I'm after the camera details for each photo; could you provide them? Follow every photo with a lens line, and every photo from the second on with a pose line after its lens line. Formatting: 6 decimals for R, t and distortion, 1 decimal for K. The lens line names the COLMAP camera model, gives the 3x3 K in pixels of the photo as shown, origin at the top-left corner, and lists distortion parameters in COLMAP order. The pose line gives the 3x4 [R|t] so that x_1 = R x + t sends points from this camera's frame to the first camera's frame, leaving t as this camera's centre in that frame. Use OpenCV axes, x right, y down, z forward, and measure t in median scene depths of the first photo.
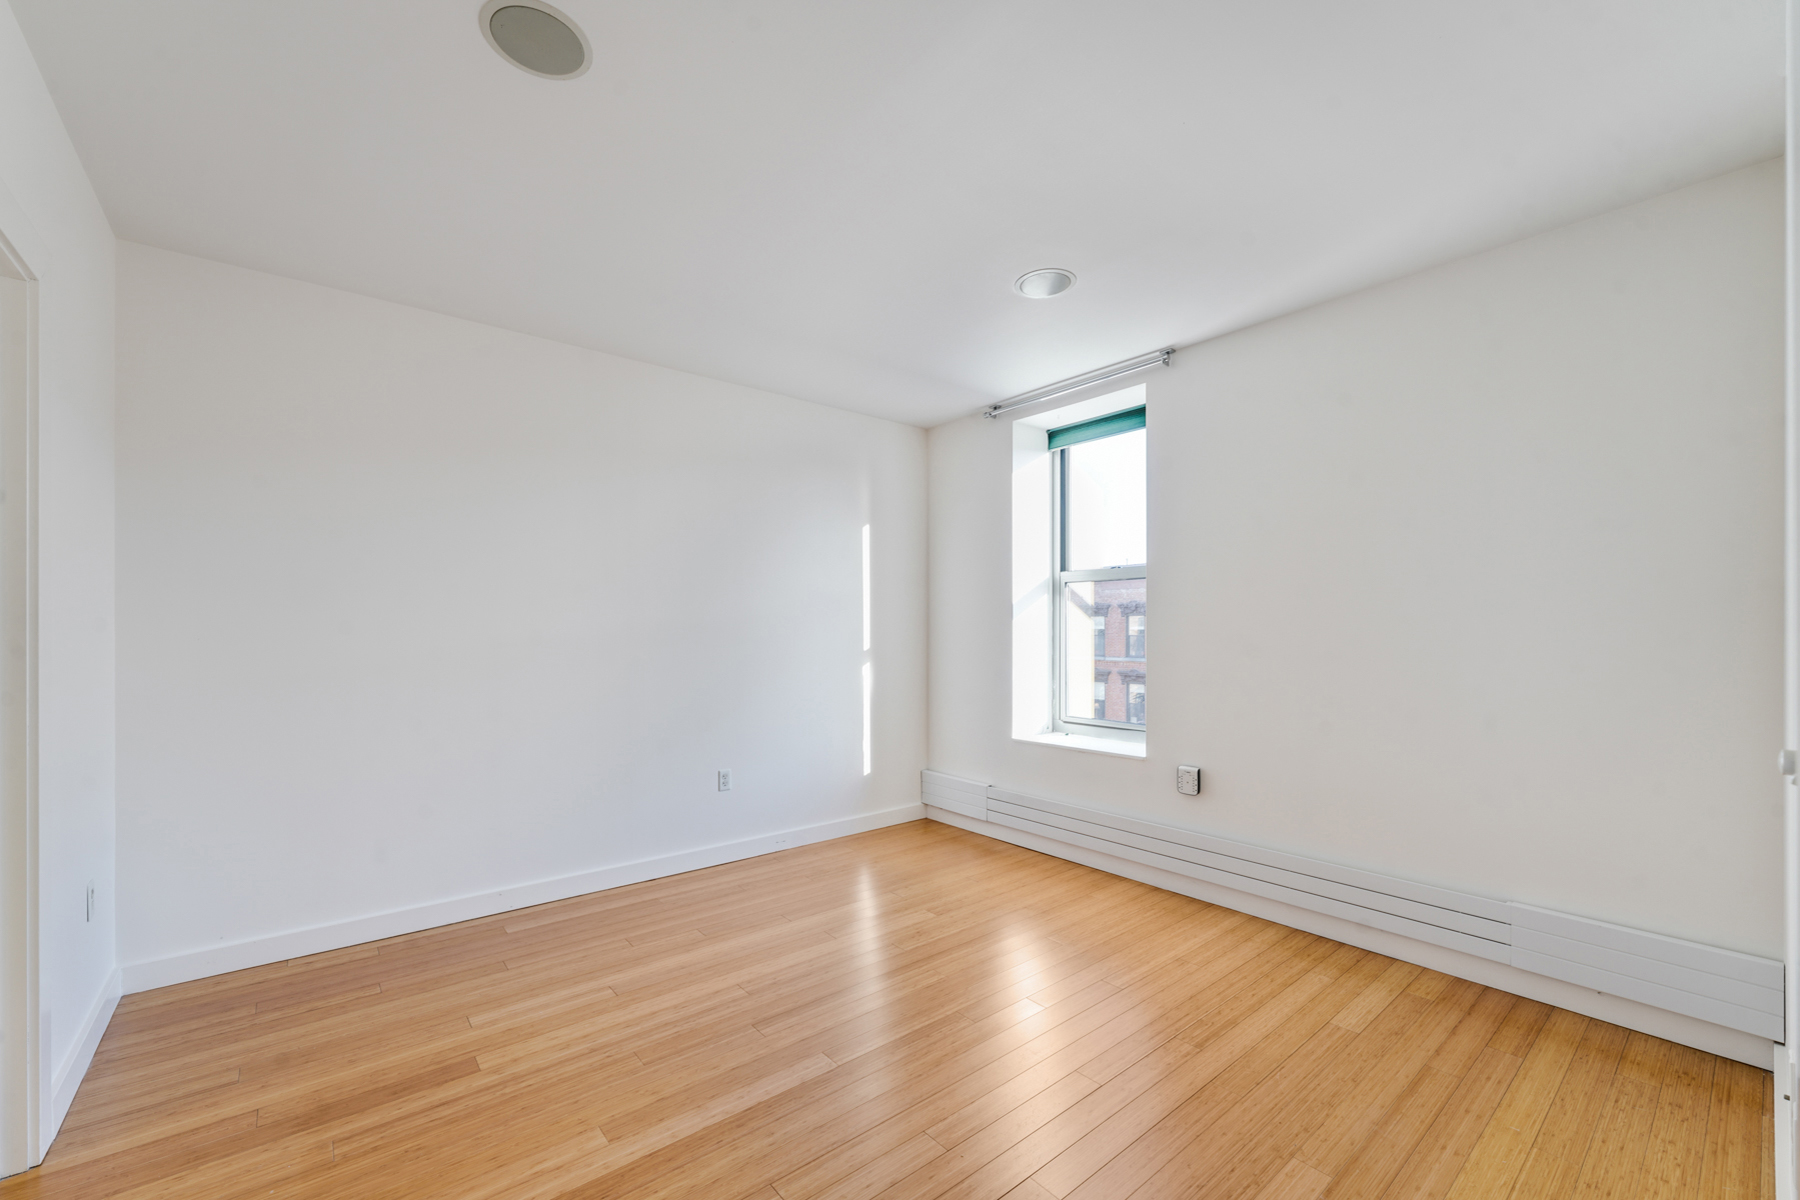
lens RADIAL K [[717.0, 0, 885.9], [0, 717.0, 633.1], [0, 0, 1]] dist [-0.000964, -0.000089]
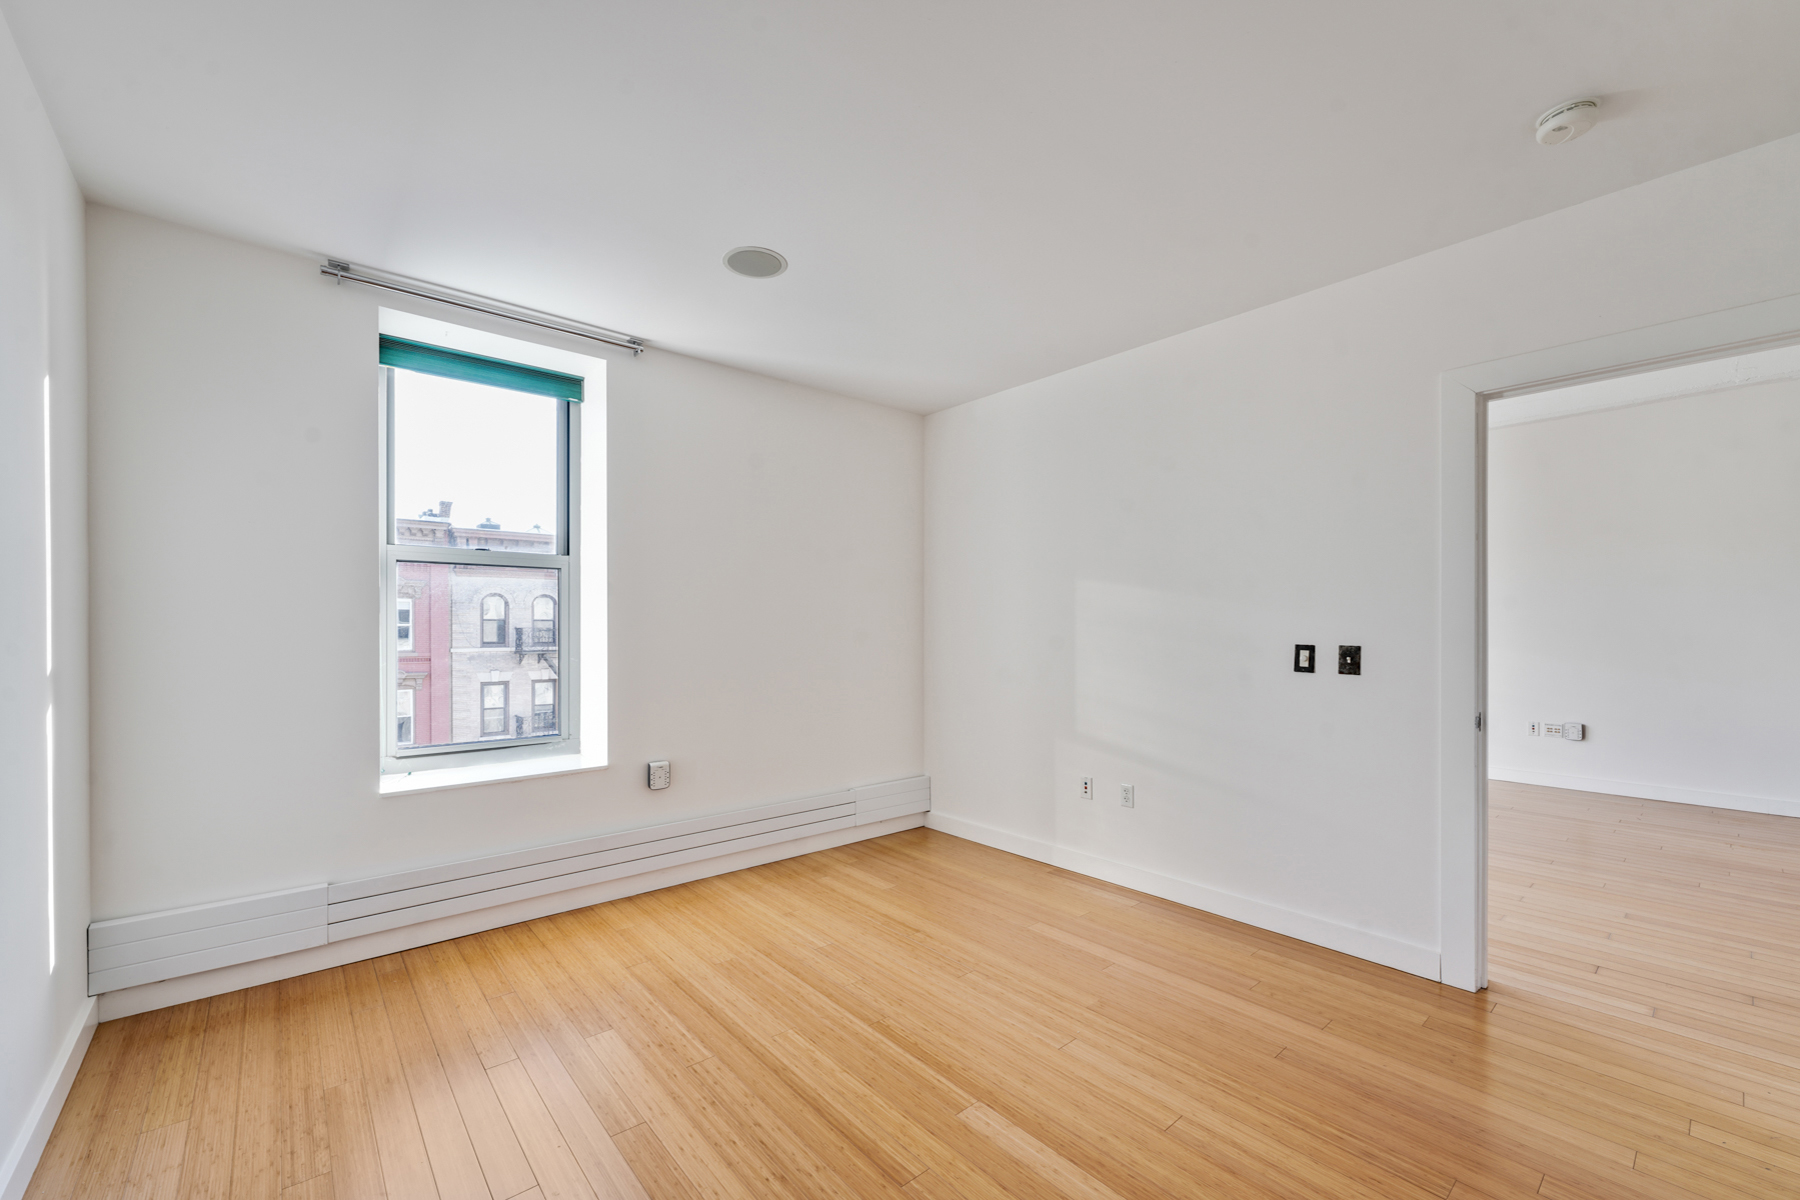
lens RADIAL K [[717.0, 0, 885.9], [0, 717.0, 633.1], [0, 0, 1]] dist [-0.000964, -0.000089]
pose [[-0.016475, -0.007799, 0.999834, -0.649296], [0.000070, 0.999970, 0.007801, -0.006234], [-0.999864, 0.000199, -0.016474, 0.747506]]
